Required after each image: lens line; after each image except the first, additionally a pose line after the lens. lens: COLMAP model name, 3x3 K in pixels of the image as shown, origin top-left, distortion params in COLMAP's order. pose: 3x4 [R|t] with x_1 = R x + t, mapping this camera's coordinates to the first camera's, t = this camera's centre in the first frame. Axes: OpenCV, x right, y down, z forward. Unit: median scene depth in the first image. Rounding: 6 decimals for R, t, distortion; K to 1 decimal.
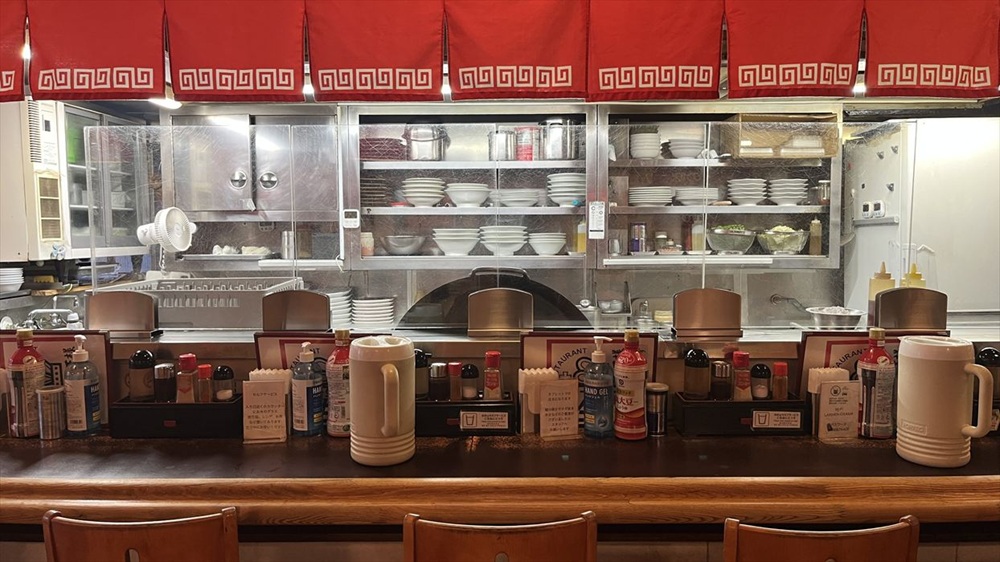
lens RADIAL K [[758.2, 0, 512.6], [0, 758.2, 274.6], [0, 0, 1]] dist [0.054175, -0.071015]
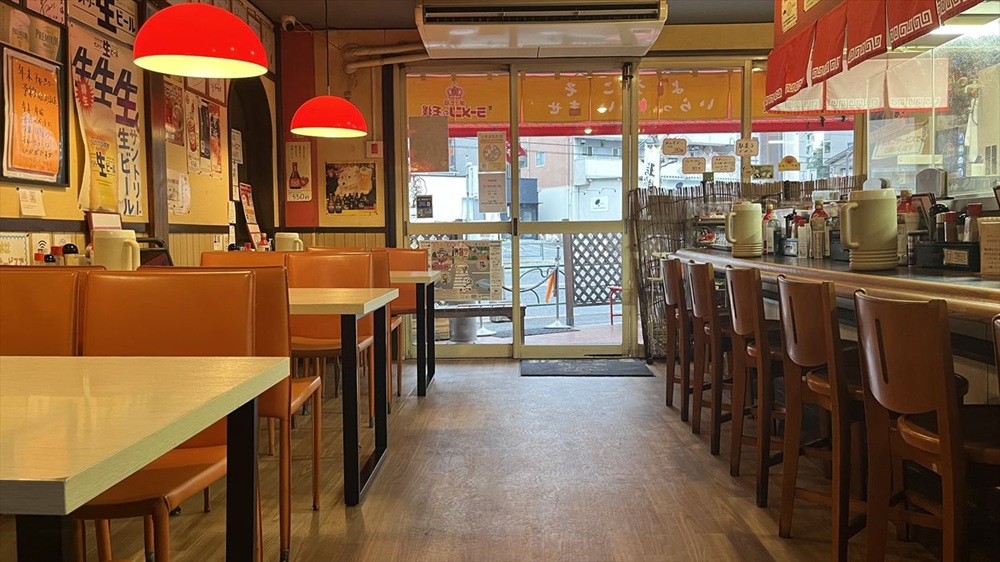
lens RADIAL K [[758.2, 0, 500.2], [0, 758.2, 279.5], [0, 0, 1]] dist [0.054175, -0.071015]
pose [[-0.023832, 0.062249, -0.997776, 0.681662], [-0.043794, 0.997036, 0.063249, 0.100829], [0.998756, 0.045204, -0.021035, 0.158151]]
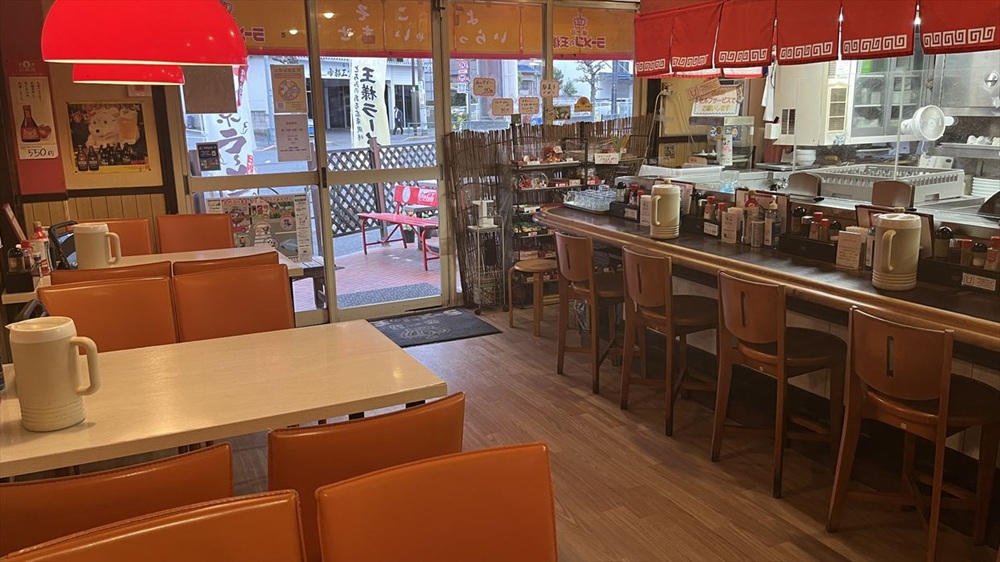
lens RADIAL K [[758.2, 0, 503.1], [0, 758.2, 283.1], [0, 0, 1]] dist [0.054175, -0.071015]
pose [[0.451579, 0.199170, -0.869717, 0.454669], [-0.035948, 0.978037, 0.205310, -0.039876], [0.891507, -0.061449, 0.448820, -0.253171]]
